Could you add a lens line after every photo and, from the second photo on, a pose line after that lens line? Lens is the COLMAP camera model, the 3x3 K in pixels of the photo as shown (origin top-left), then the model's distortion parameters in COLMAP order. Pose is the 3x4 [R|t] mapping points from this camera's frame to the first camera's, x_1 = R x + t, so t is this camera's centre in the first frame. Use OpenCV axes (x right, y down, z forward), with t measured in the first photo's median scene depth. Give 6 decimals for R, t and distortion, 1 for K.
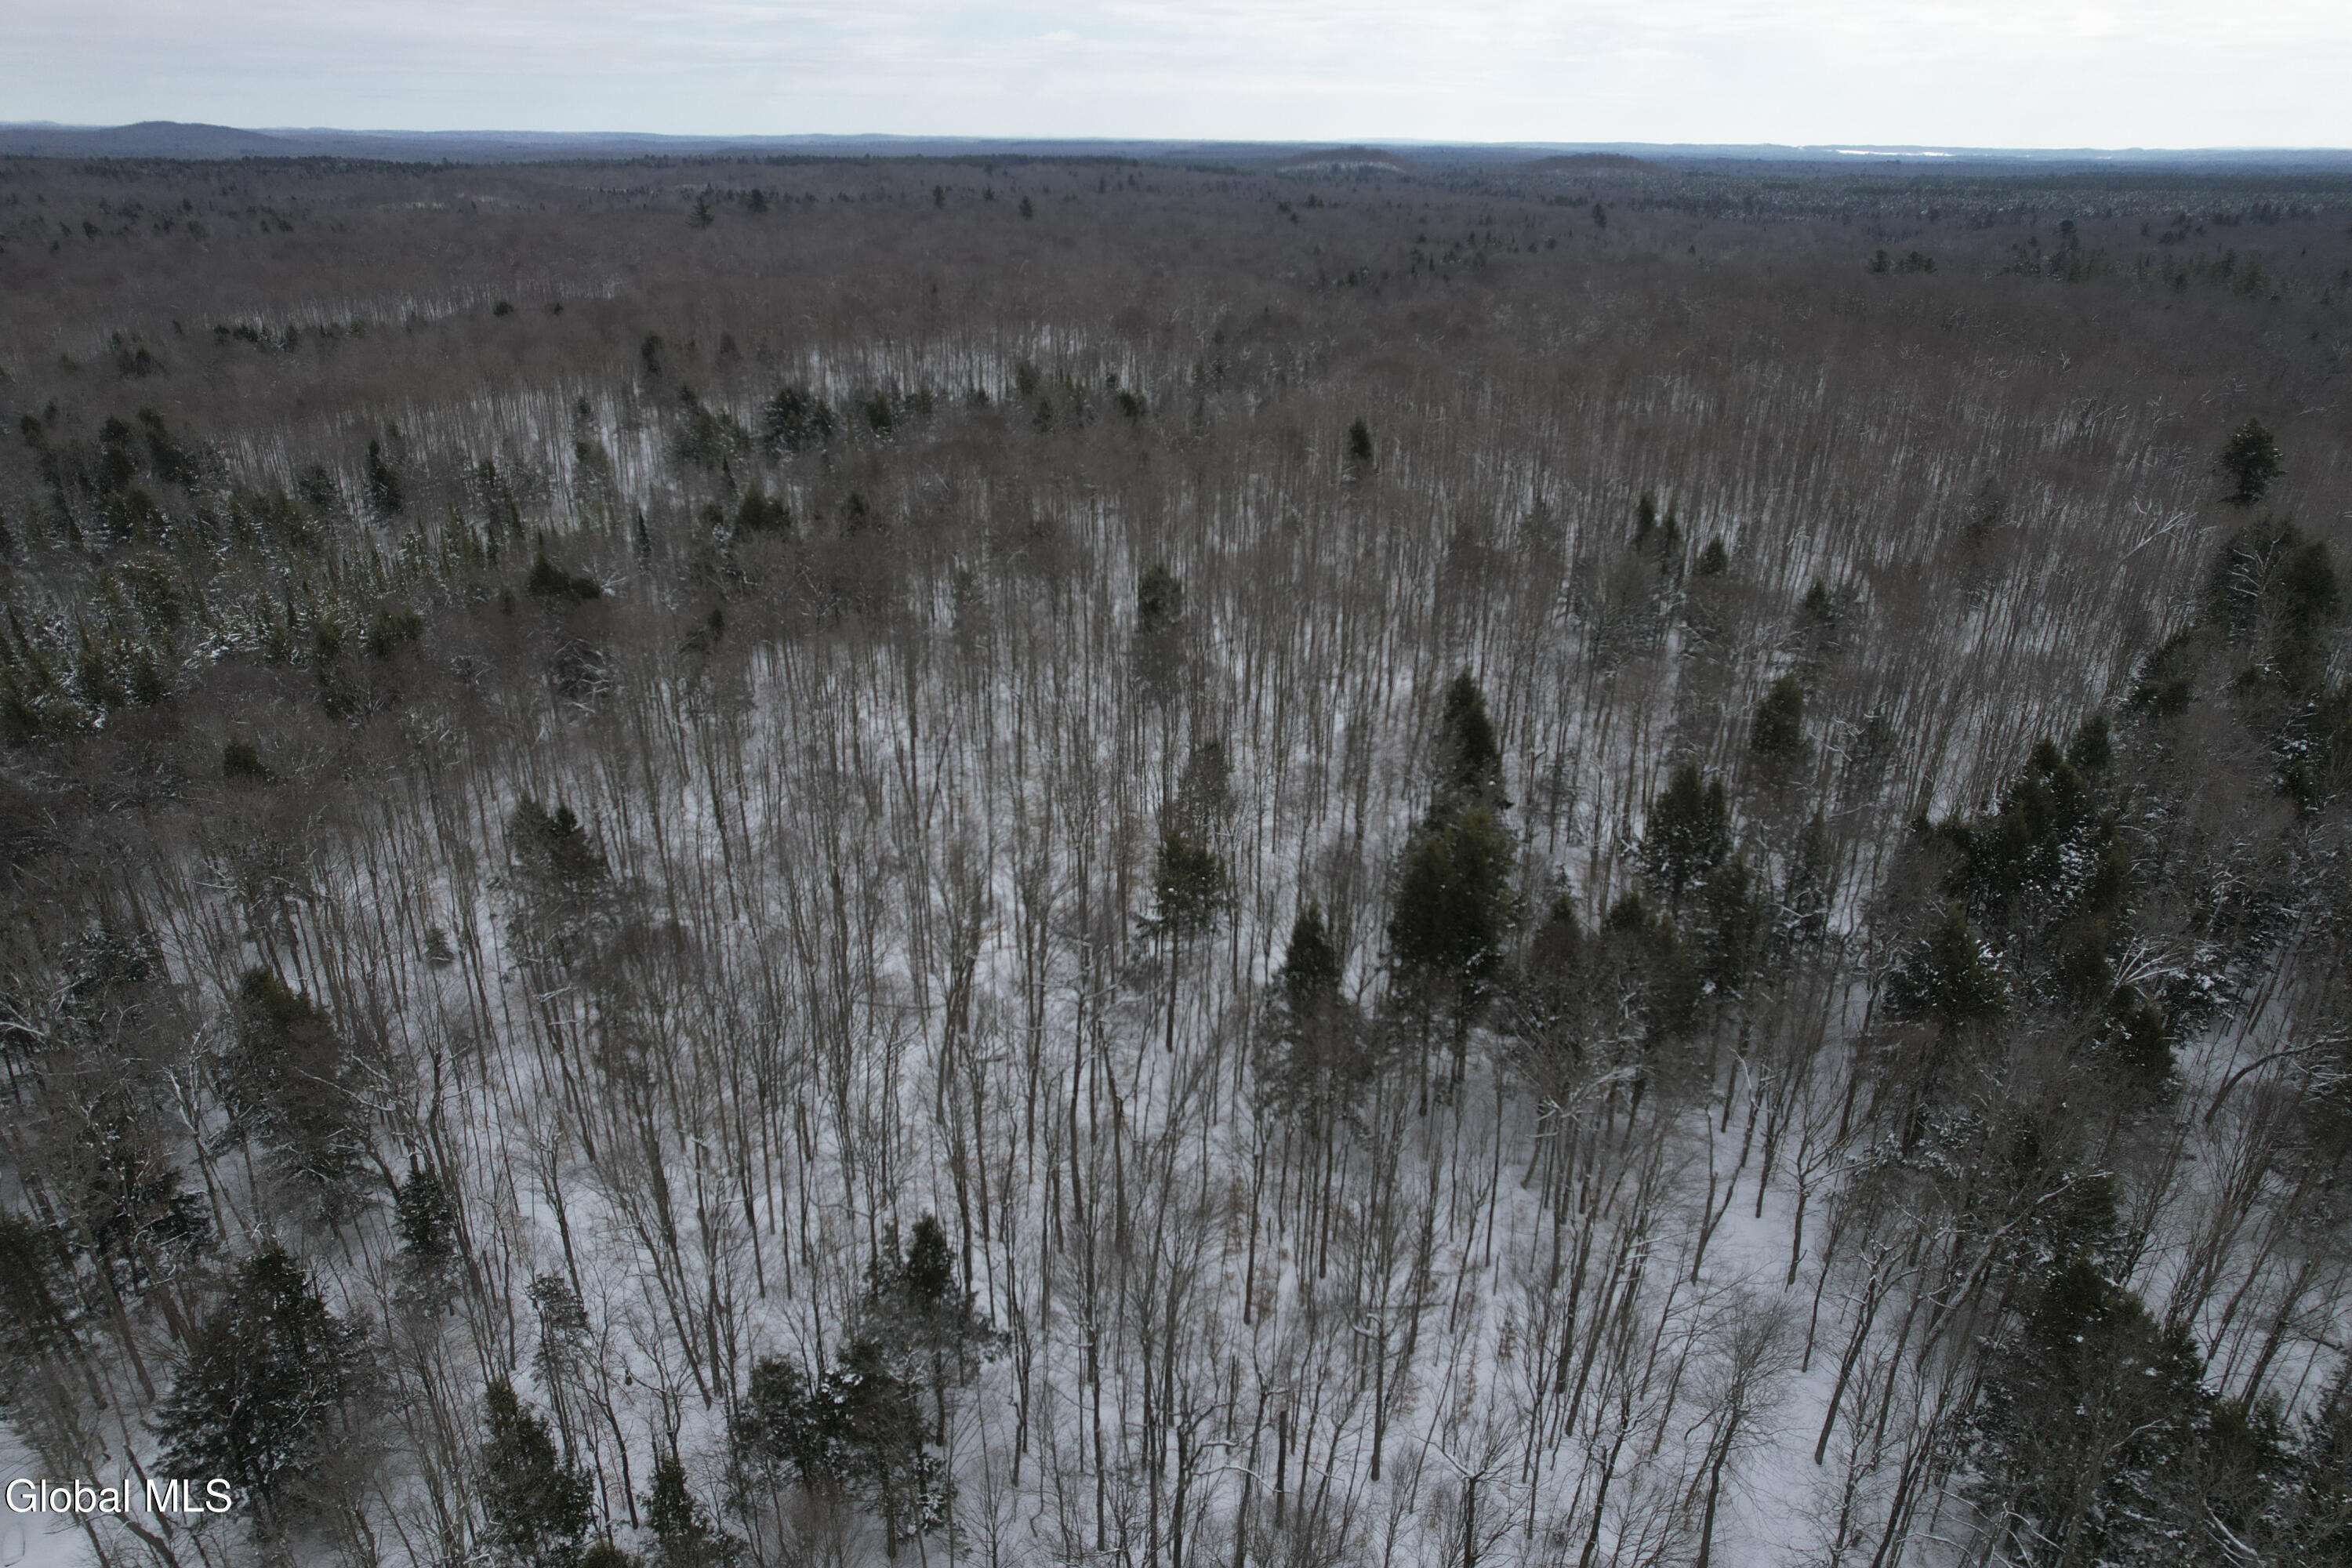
lens RADIAL K [[1492.9, 0, 1176.0], [0, 1492.9, 784.0], [0, 0, 1]] dist [-0.083462, 0.080701]
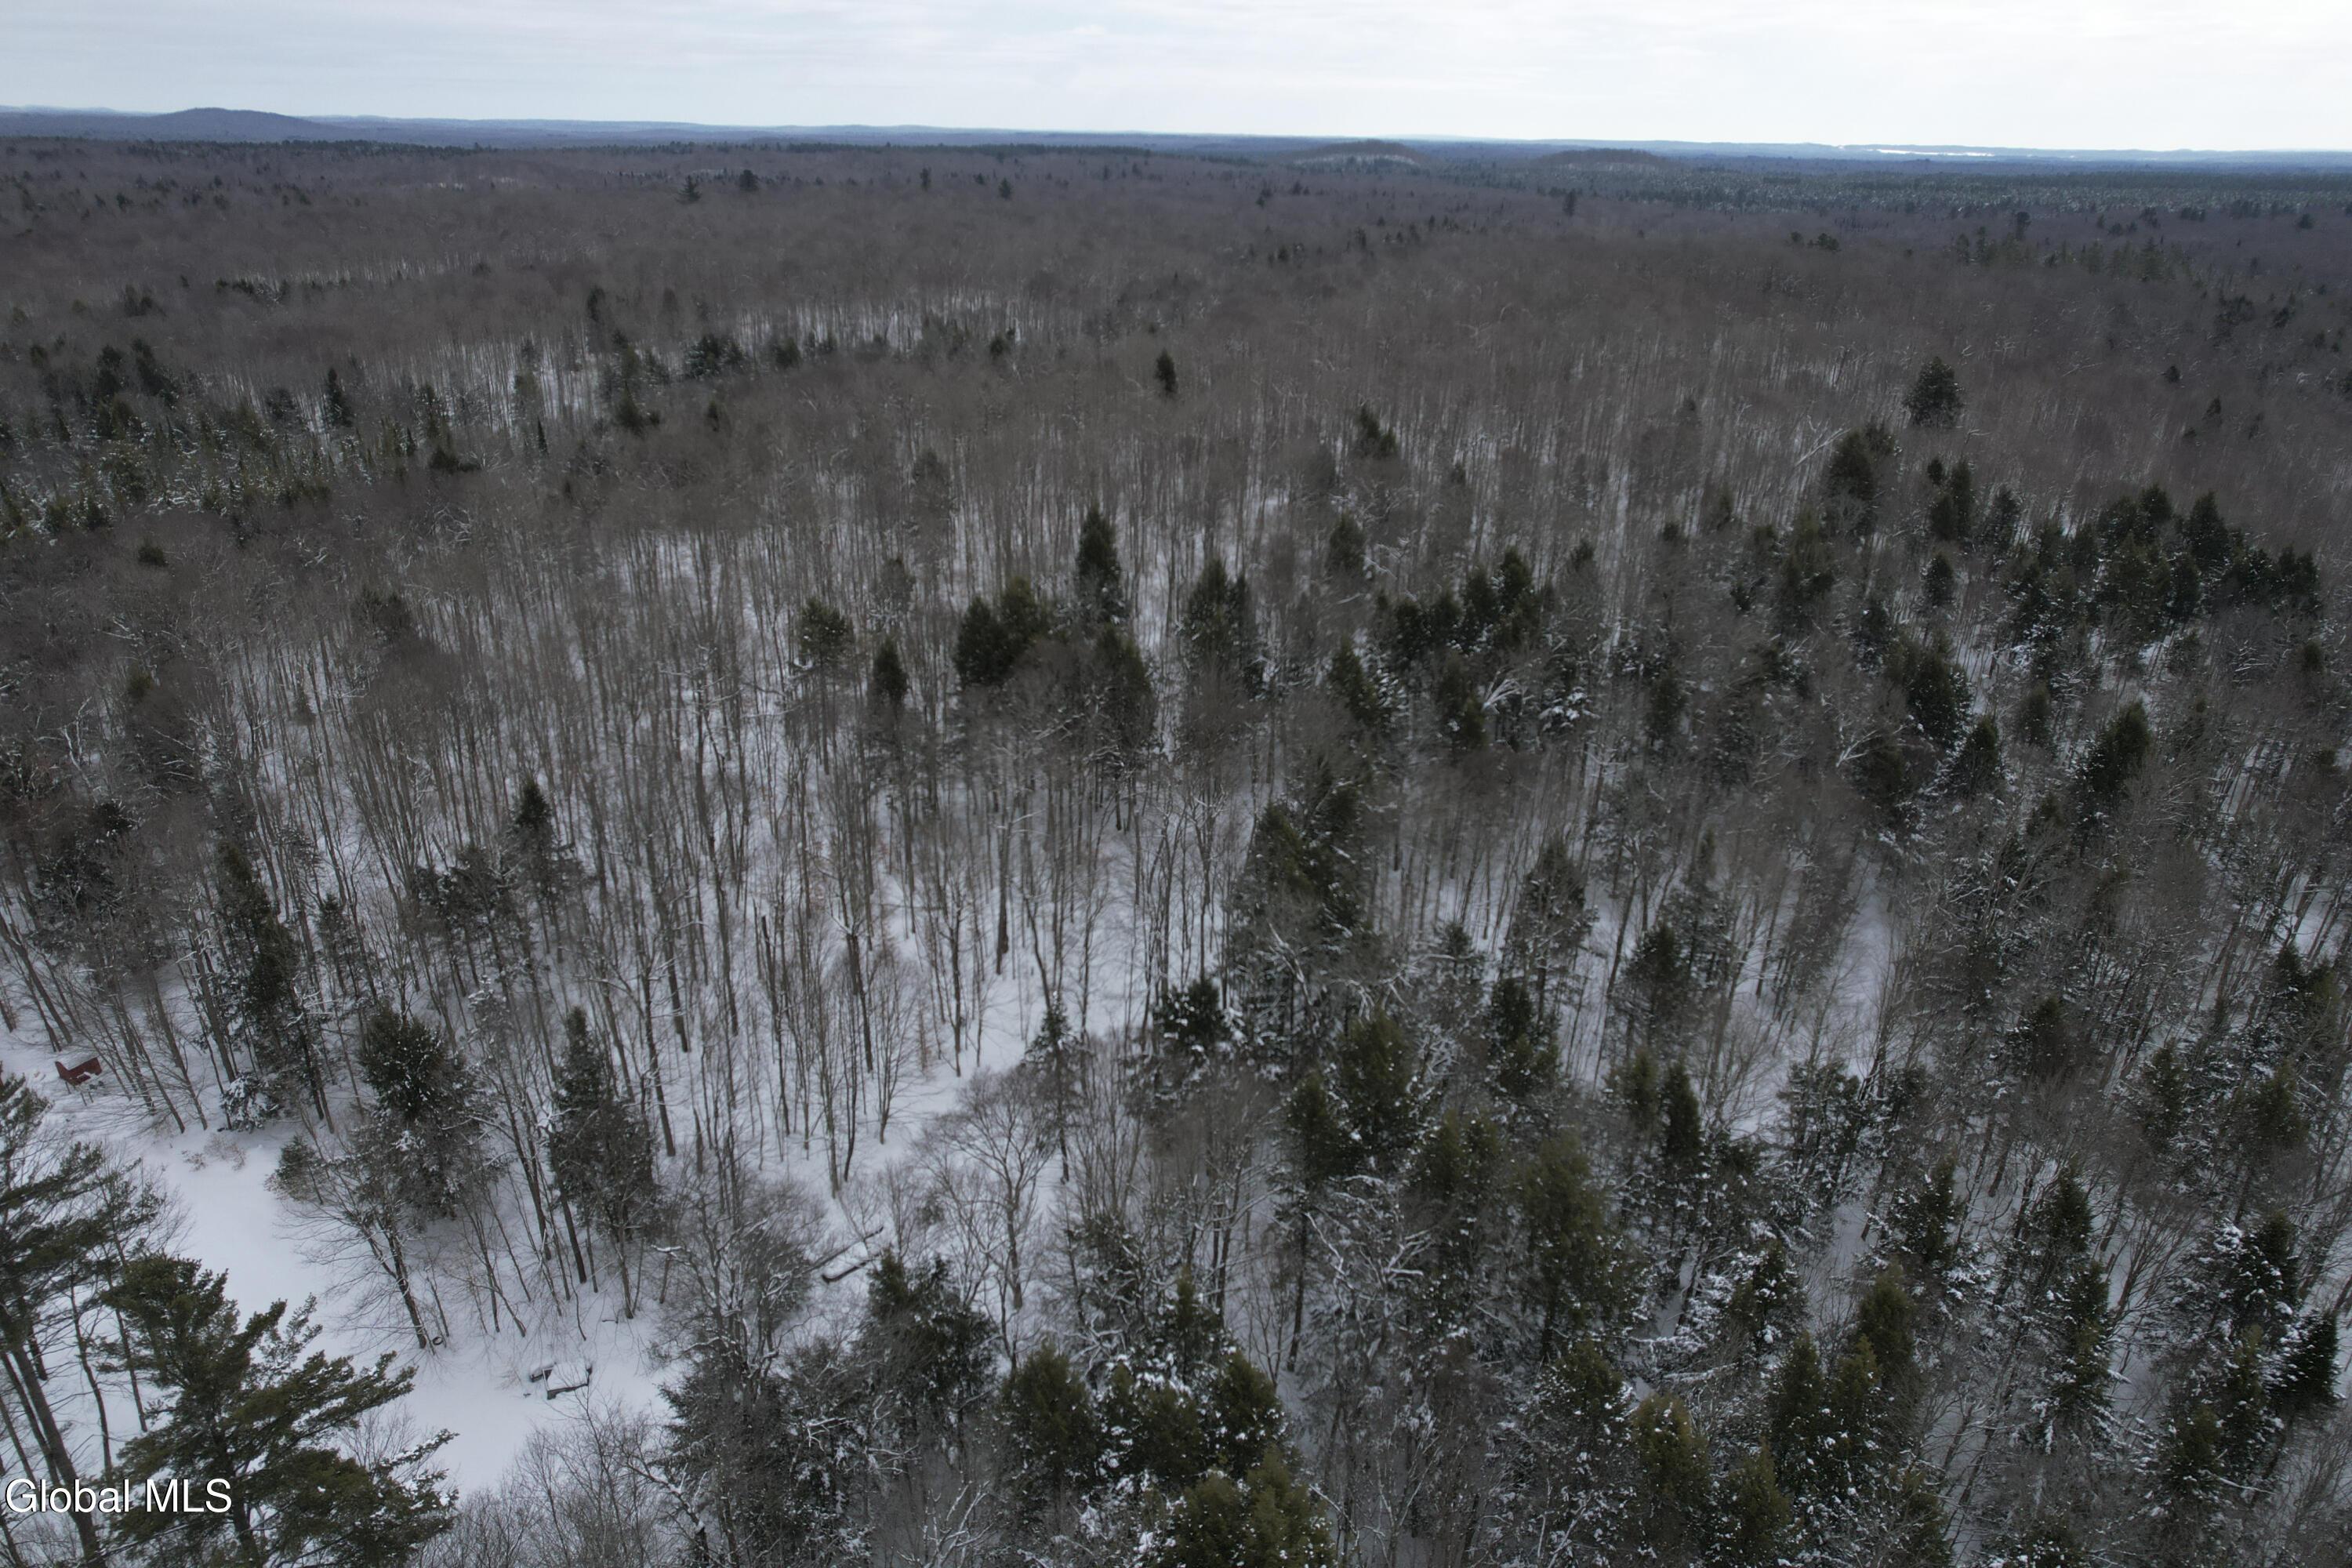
lens RADIAL K [[1492.9, 0, 1176.0], [0, 1492.9, 784.0], [0, 0, 1]] dist [-0.083462, 0.080701]
pose [[0.999649, 0.016785, -0.020499, 0.045059], [-0.016722, 0.999855, 0.003248, 0.024296], [0.020551, -0.002904, 0.999785, -0.042520]]
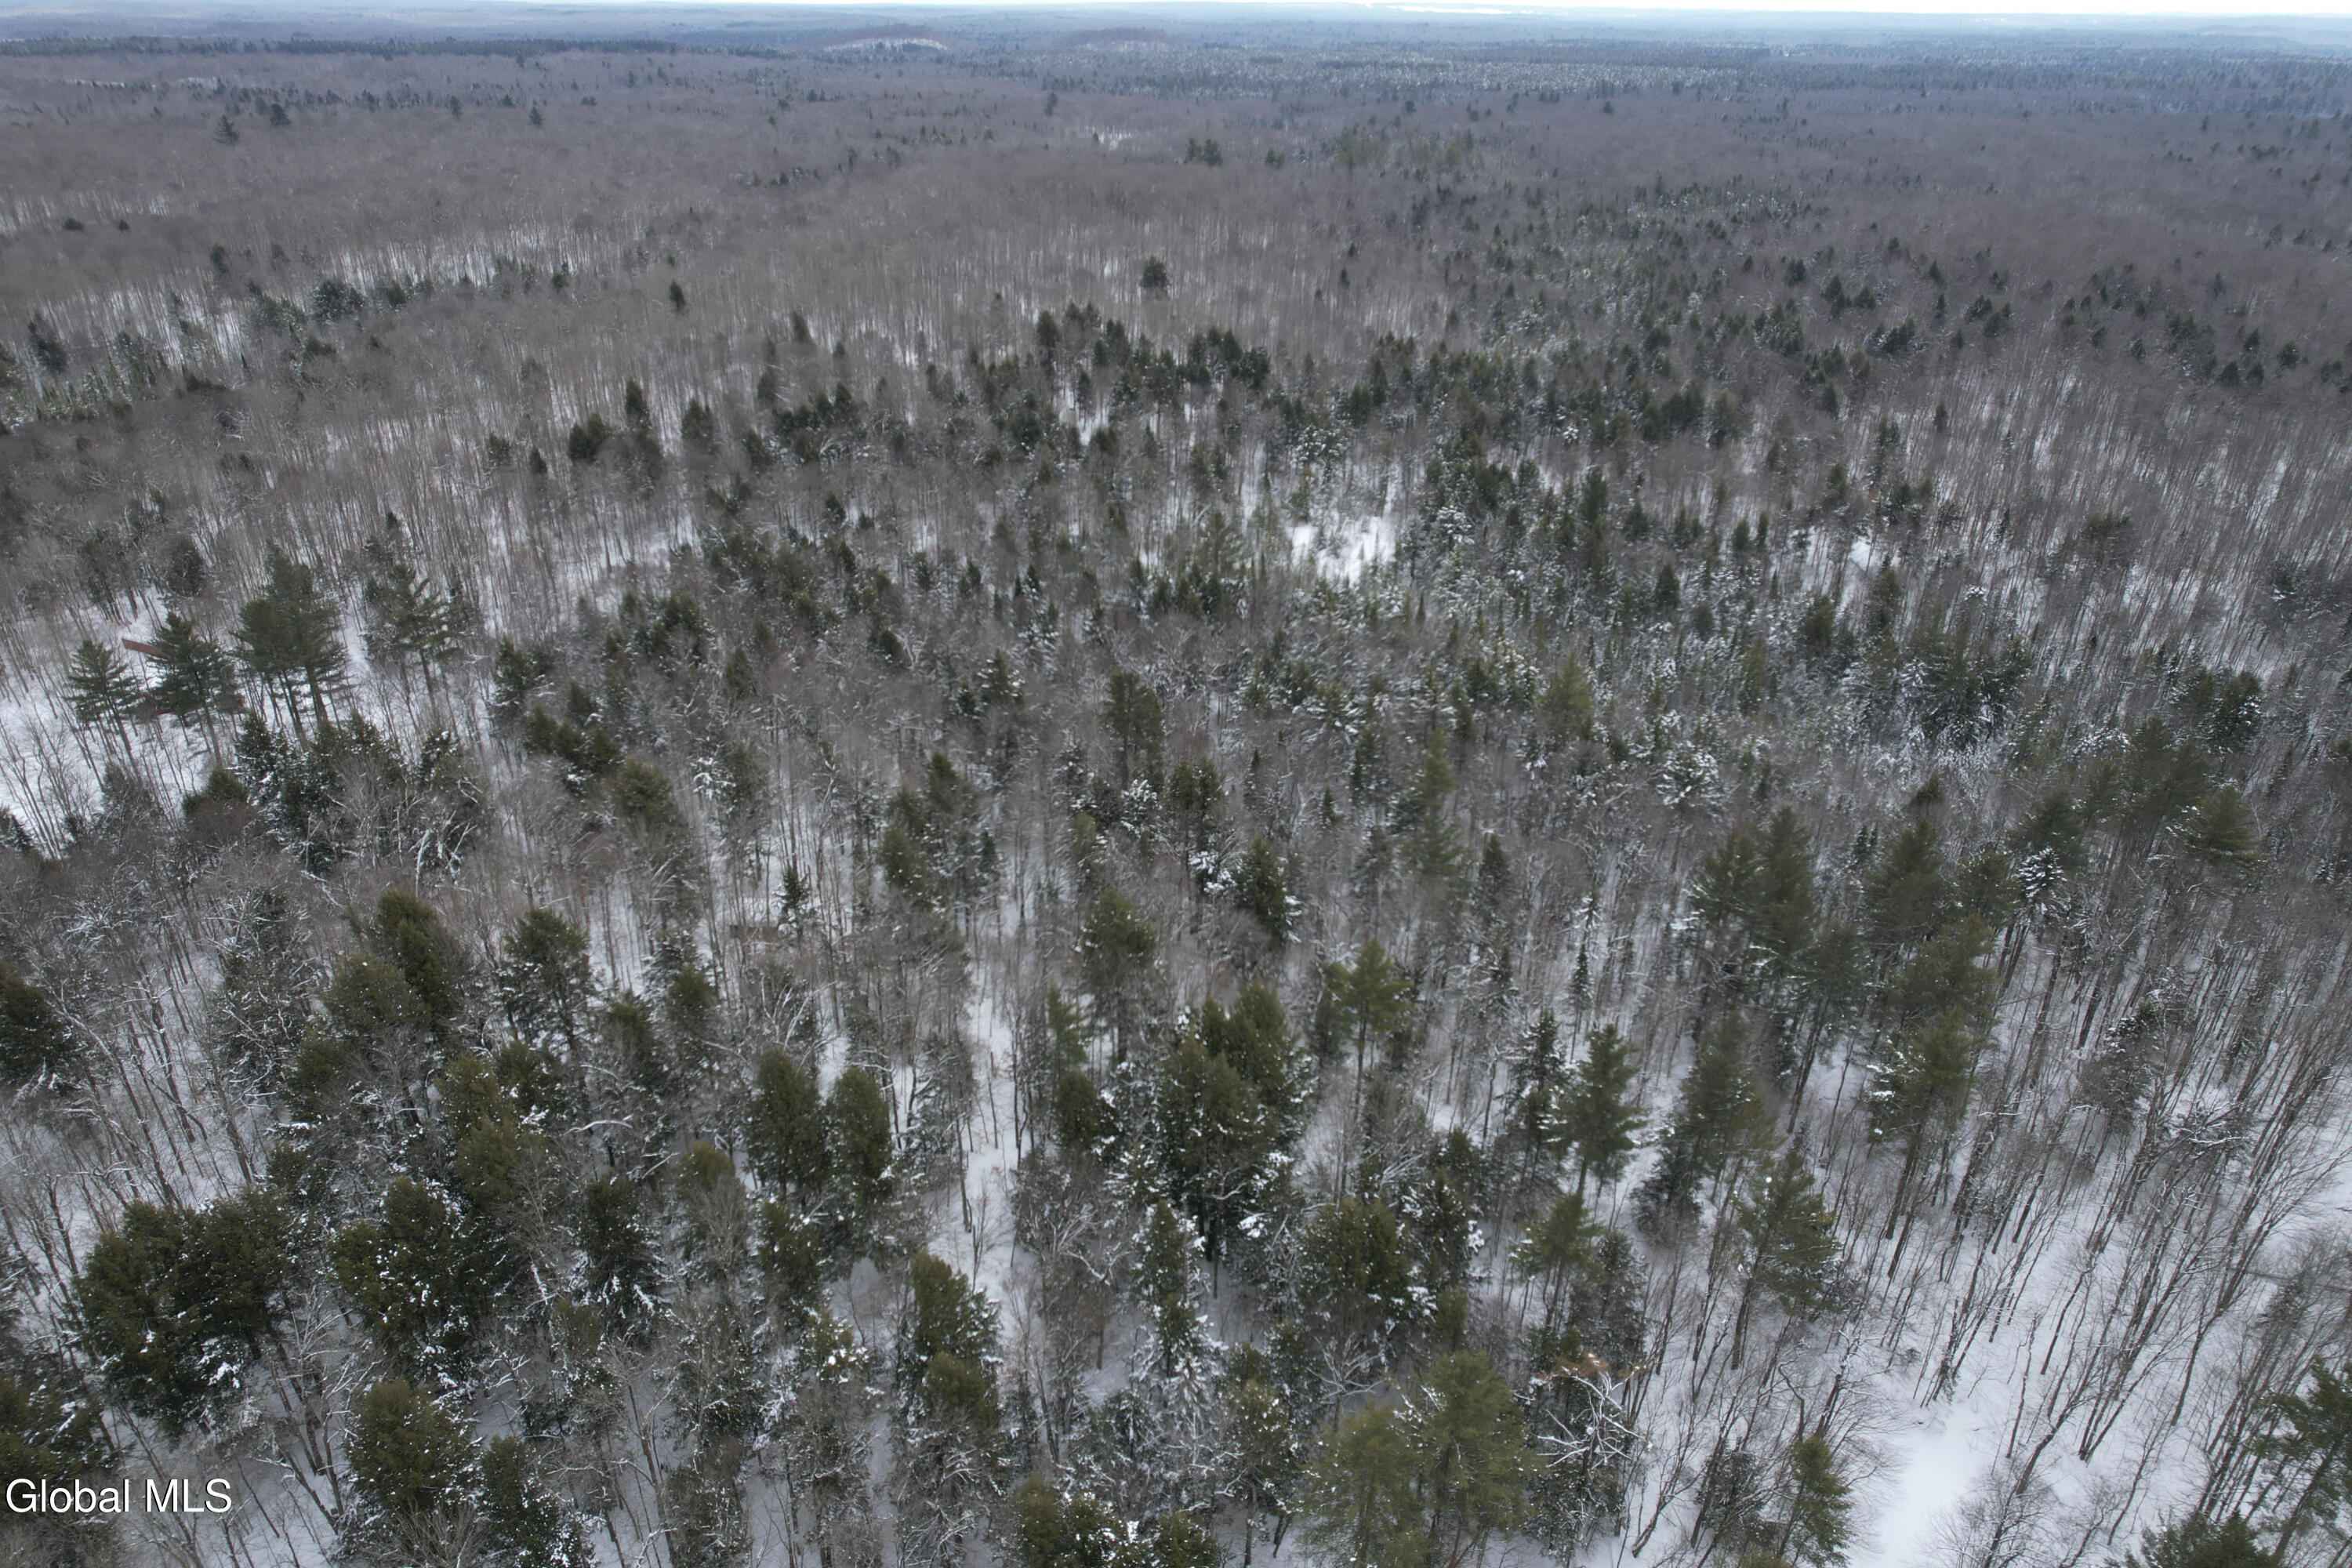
lens RADIAL K [[1492.9, 0, 1176.0], [0, 1492.9, 784.0], [0, 0, 1]] dist [-0.083462, 0.080701]
pose [[0.969205, -0.117326, 0.216509, 0.071112], [0.099668, 0.990870, 0.090787, 0.070683], [-0.225184, -0.066412, 0.972050, -0.249726]]
